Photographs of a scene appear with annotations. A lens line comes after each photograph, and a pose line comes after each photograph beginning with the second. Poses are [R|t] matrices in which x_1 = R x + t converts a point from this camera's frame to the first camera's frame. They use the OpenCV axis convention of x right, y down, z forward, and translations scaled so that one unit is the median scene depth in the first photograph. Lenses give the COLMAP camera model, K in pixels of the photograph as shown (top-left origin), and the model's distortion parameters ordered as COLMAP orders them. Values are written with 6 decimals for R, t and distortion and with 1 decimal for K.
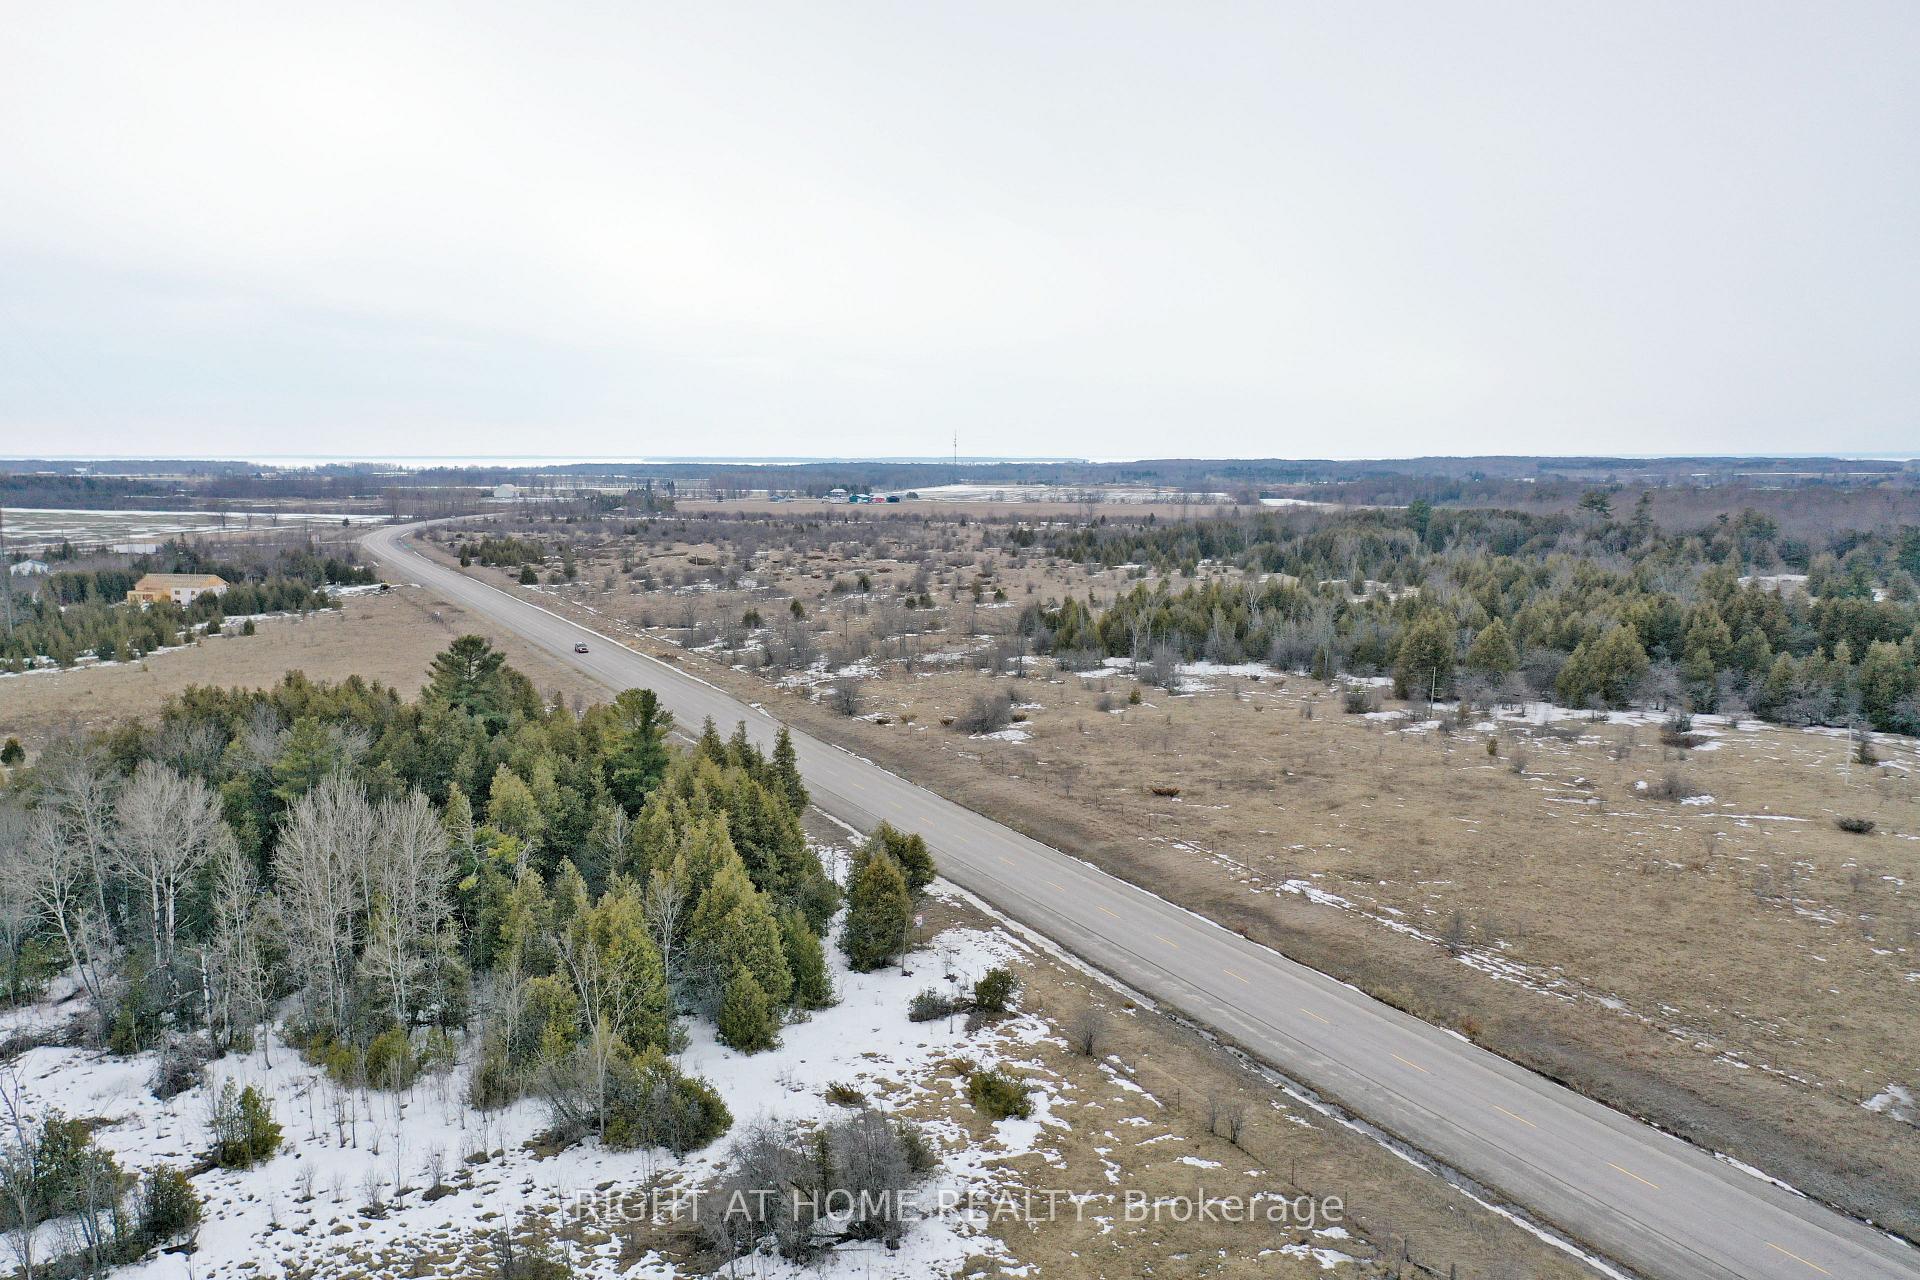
lens RADIAL K [[1516.7, 0, 960.0], [0, 1516.7, 640.0], [0, 0, 1]] dist [-0.001992, -0.000308]
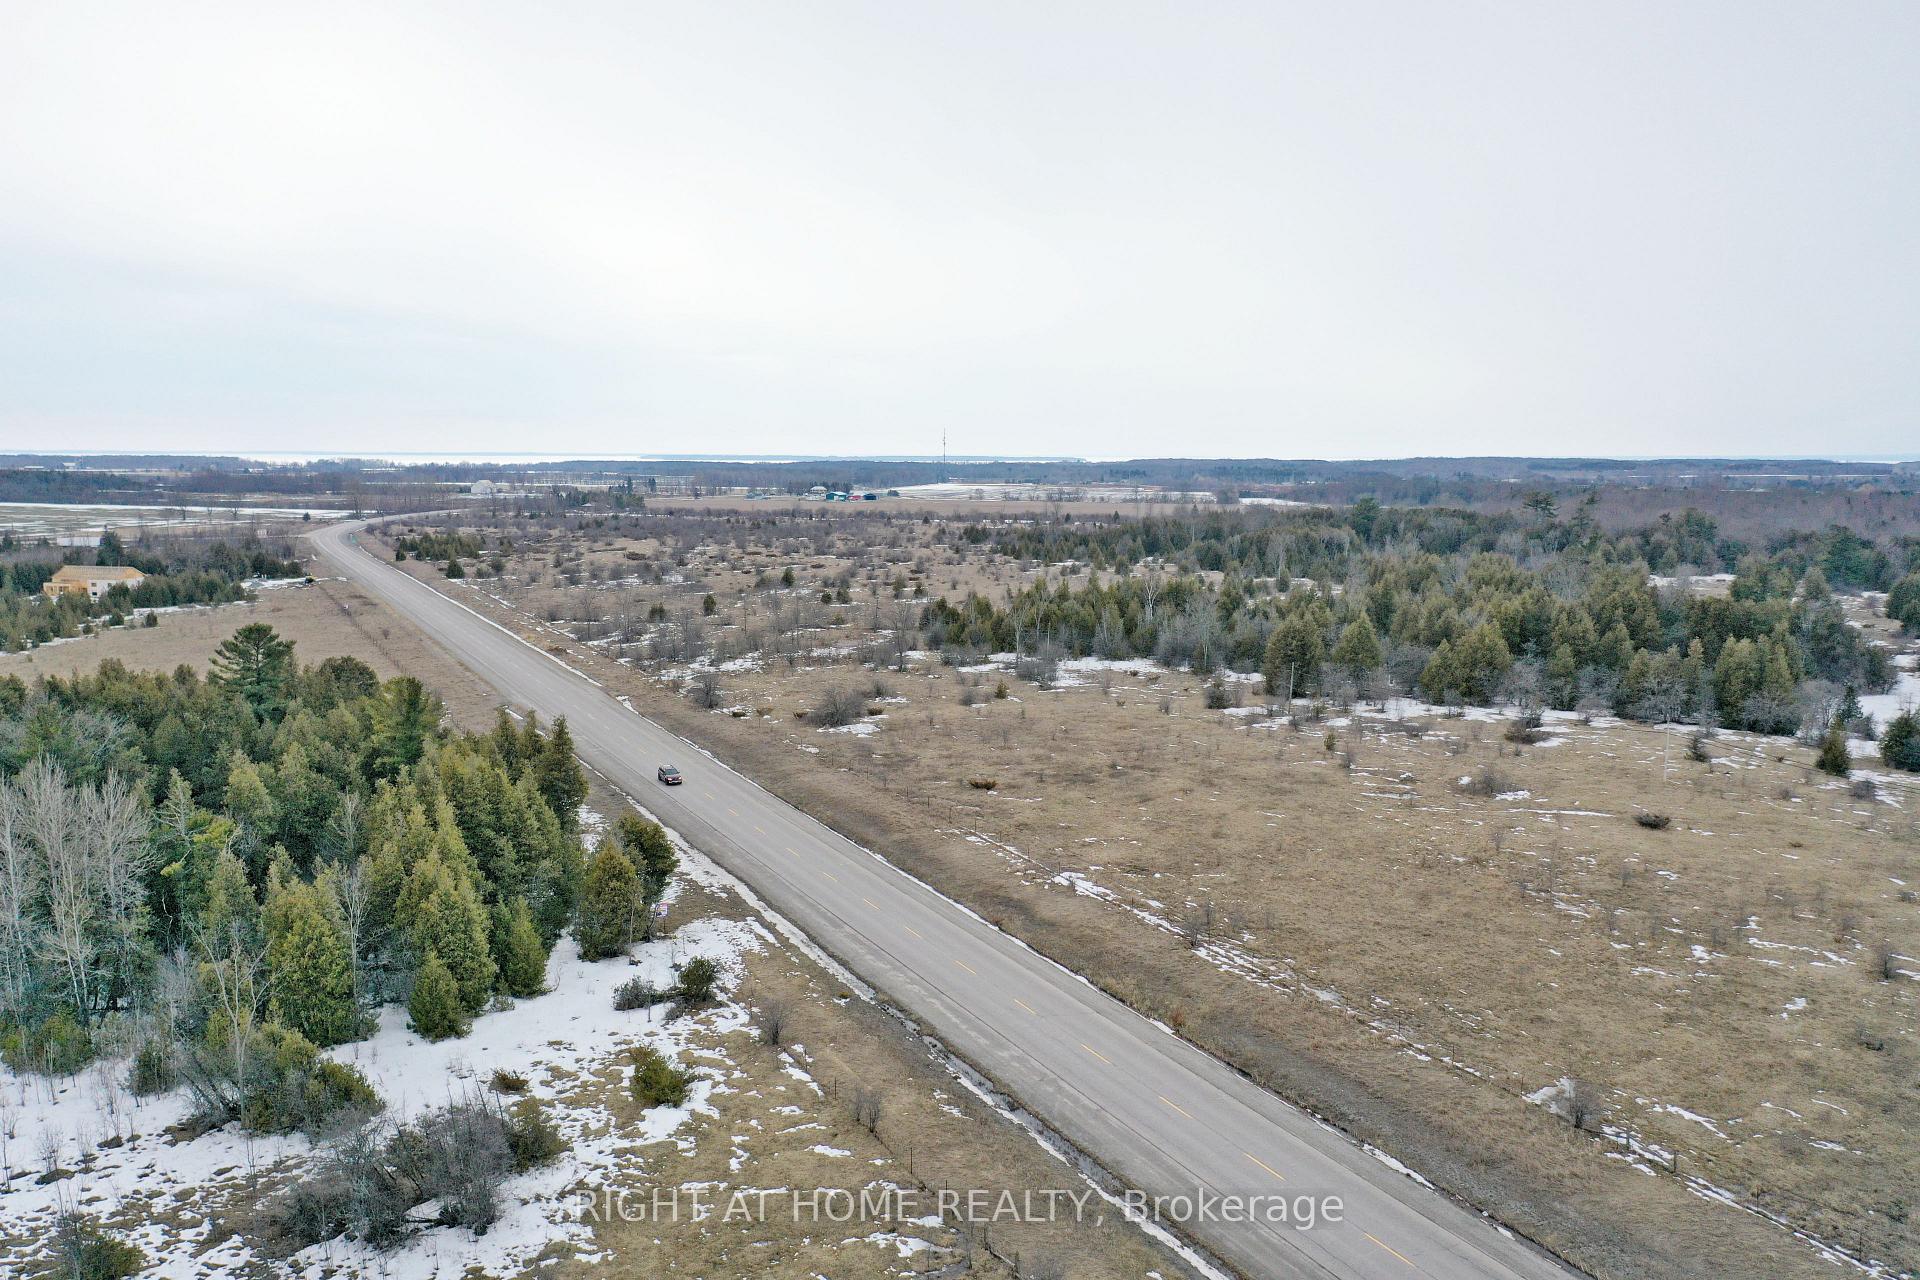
lens RADIAL K [[1519.3, 0, 958.2], [0, 1519.3, 633.6], [0, 0, 1]] dist [0.001719, -0.009472]
pose [[0.999988, 0.004498, -0.001762, 0.097496], [-0.004504, 0.999983, -0.003743, 0.003820], [0.001745, 0.003751, 0.999991, 0.001930]]
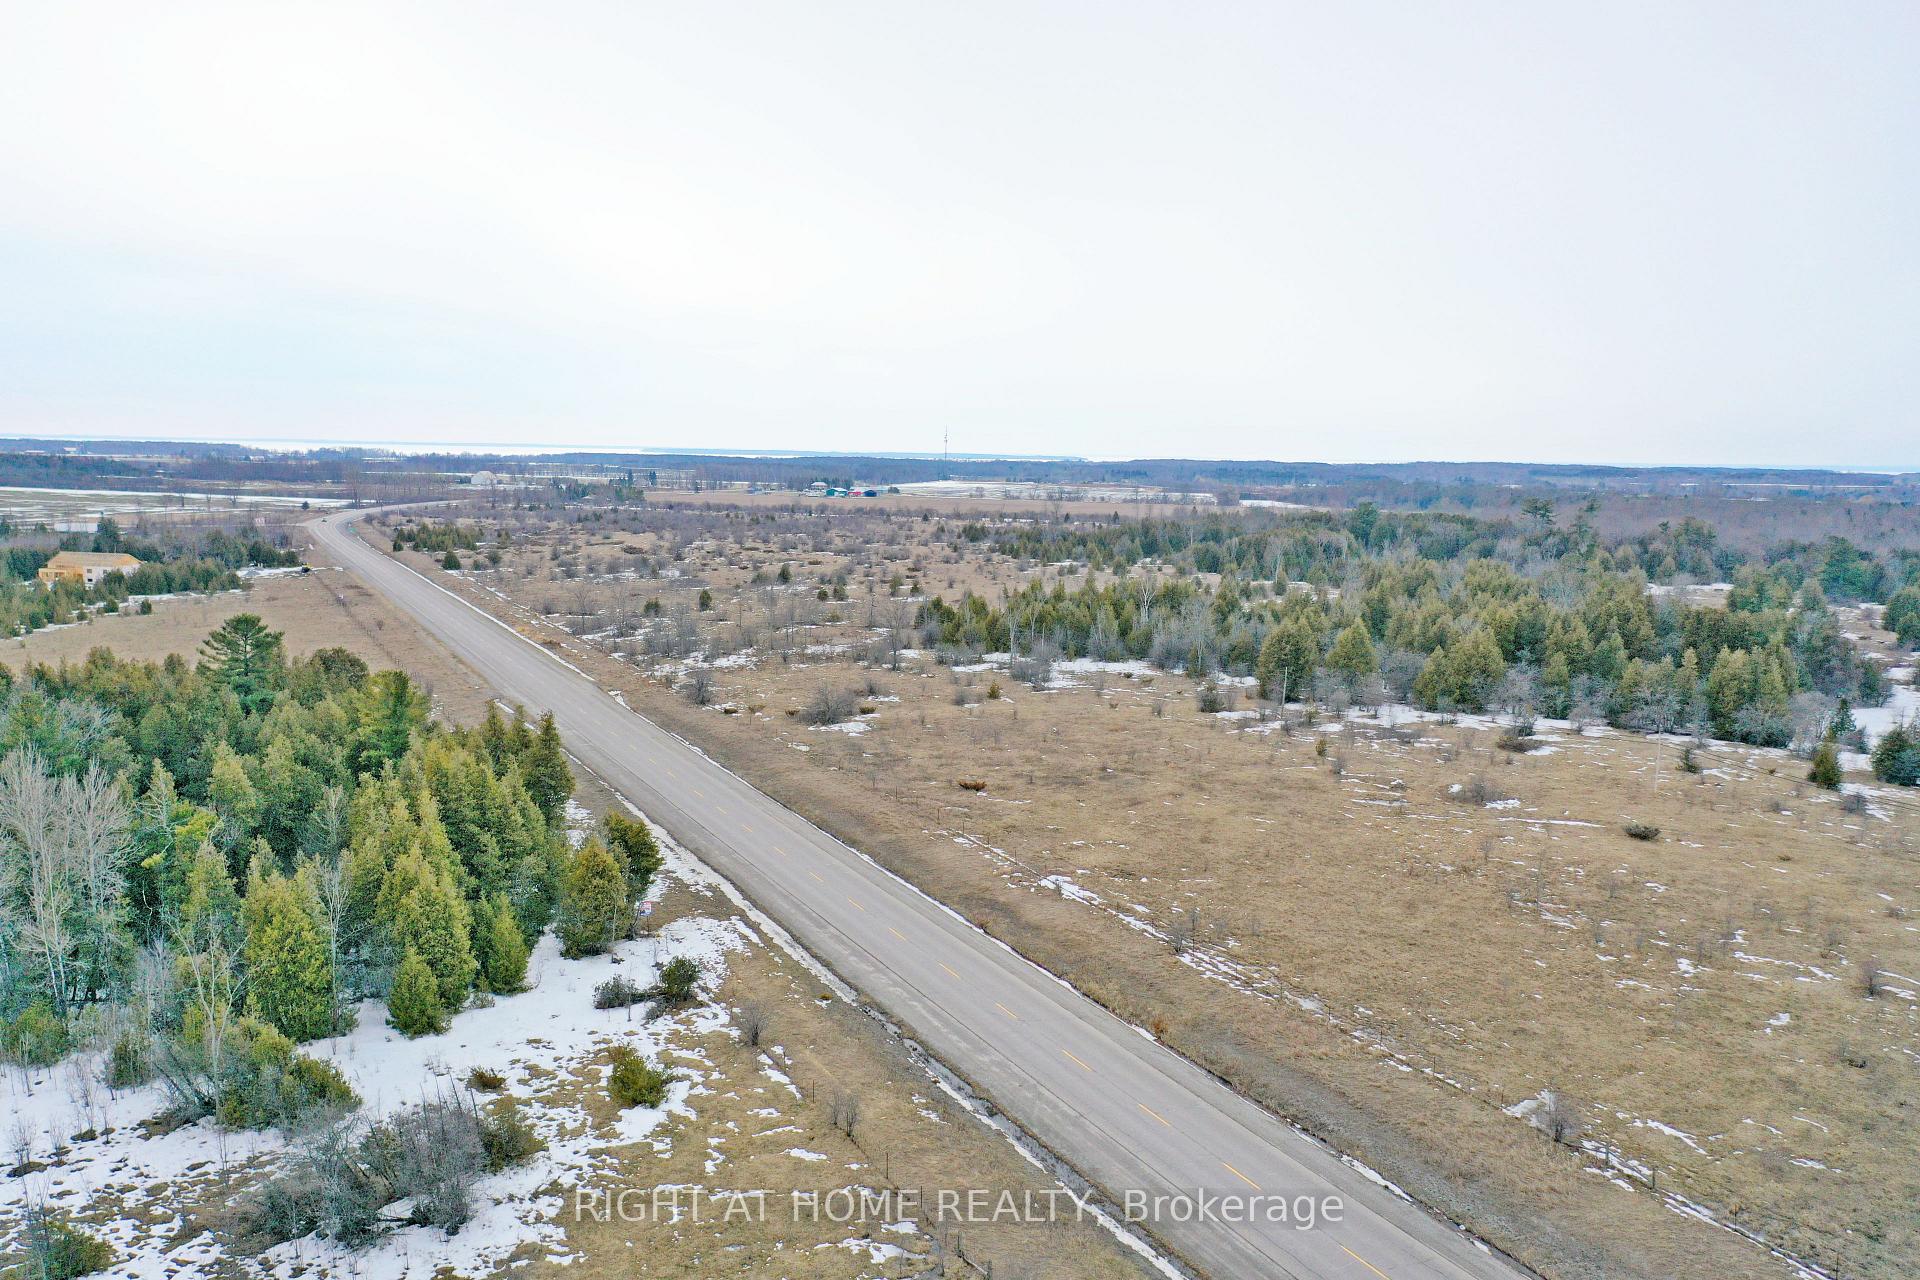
lens RADIAL K [[1519.3, 0, 958.2], [0, 1519.3, 633.6], [0, 0, 1]] dist [0.001719, -0.009472]
pose [[0.999822, 0.018818, -0.001263, 0.101491], [-0.018821, 0.999821, -0.002101, 0.002174], [0.001223, 0.002125, 0.999997, 0.003721]]
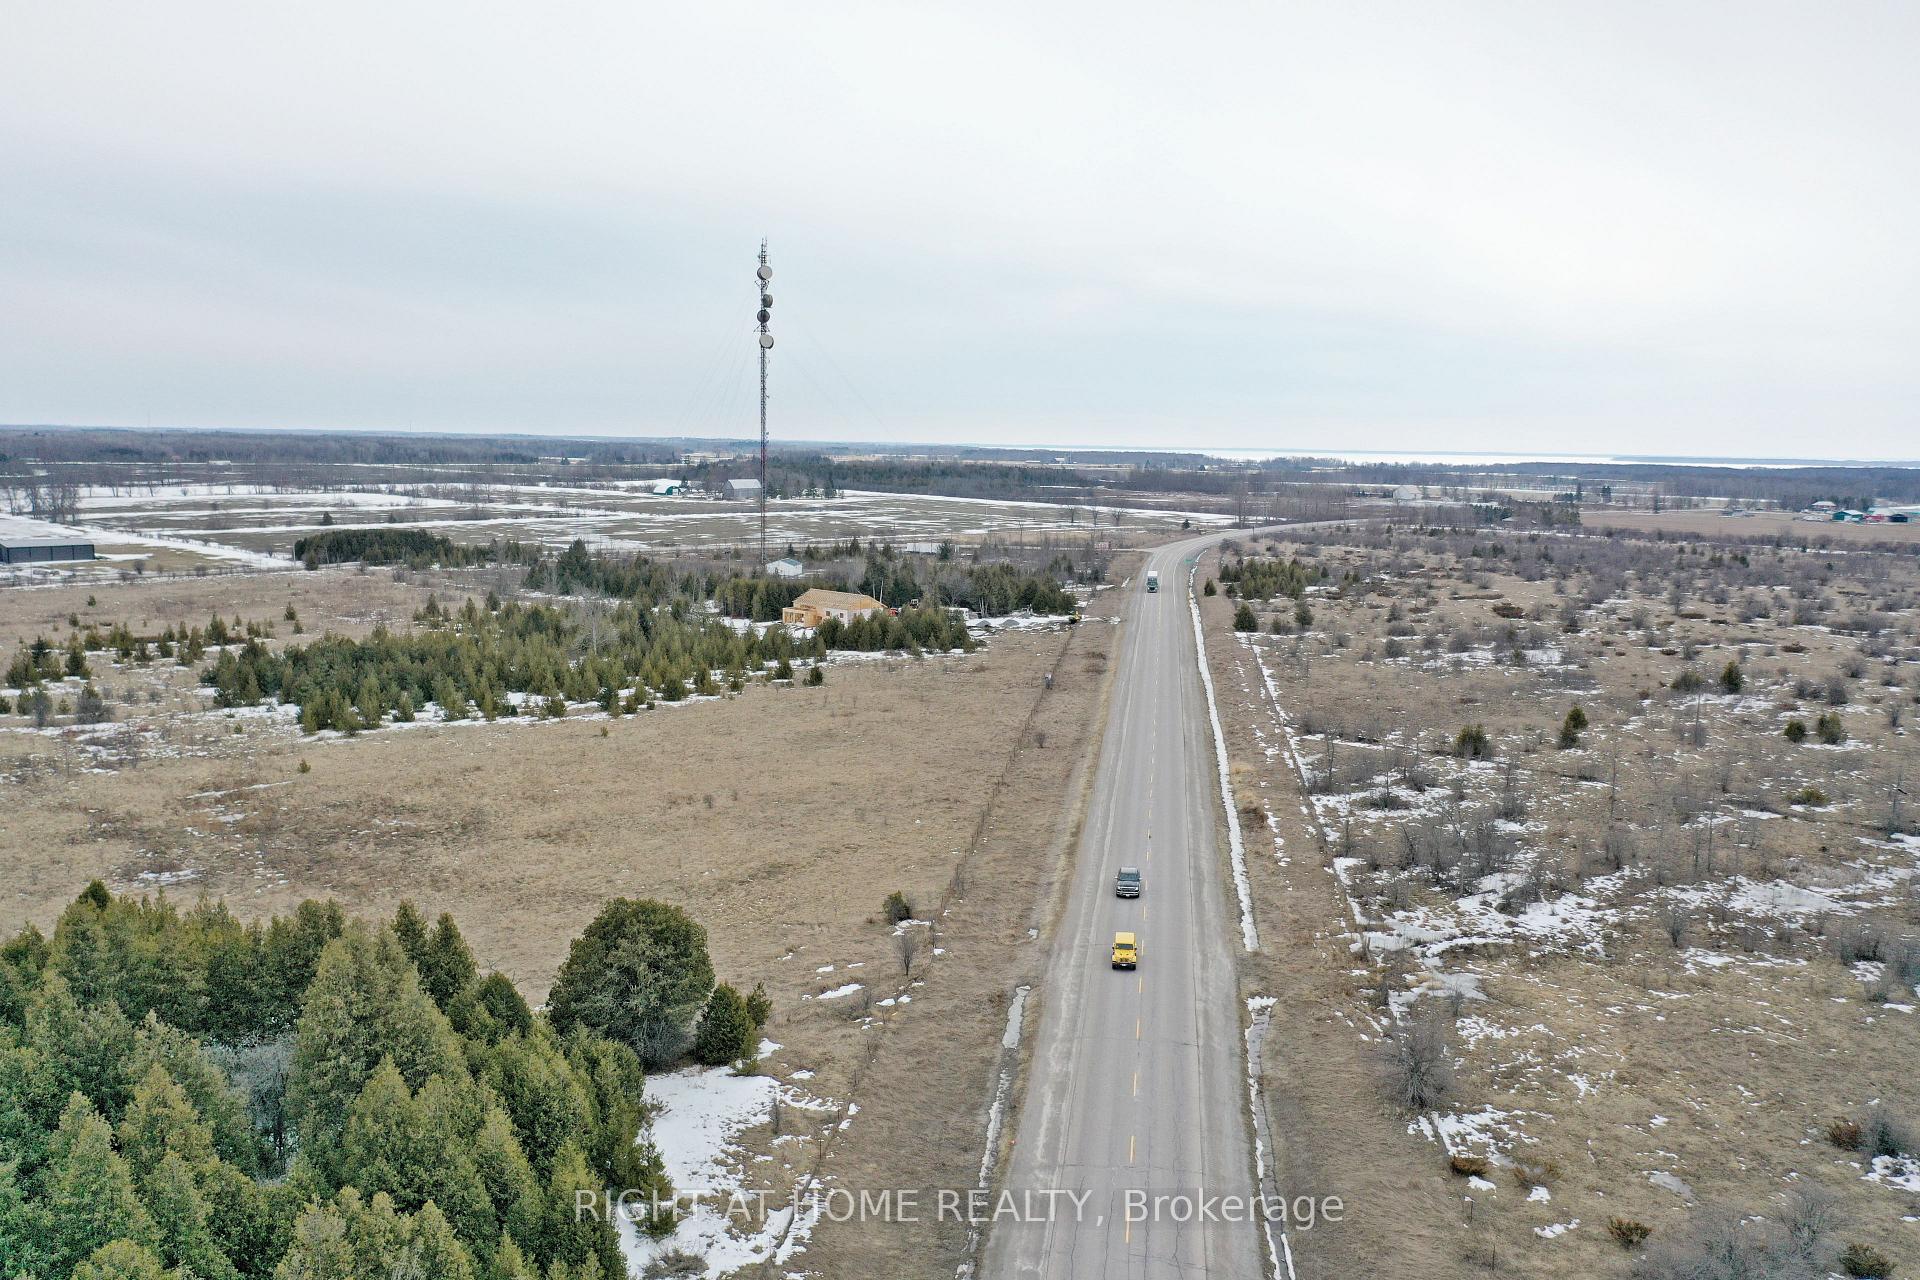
lens RADIAL K [[1510.7, 0, 961.9], [0, 1510.7, 635.8], [0, 0, 1]] dist [-0.003912, 0.003986]
pose [[0.817251, 0.084618, -0.570035, 0.055795], [-0.084175, 0.996080, 0.027183, -0.085792], [0.570101, 0.025768, 0.821171, 0.612598]]
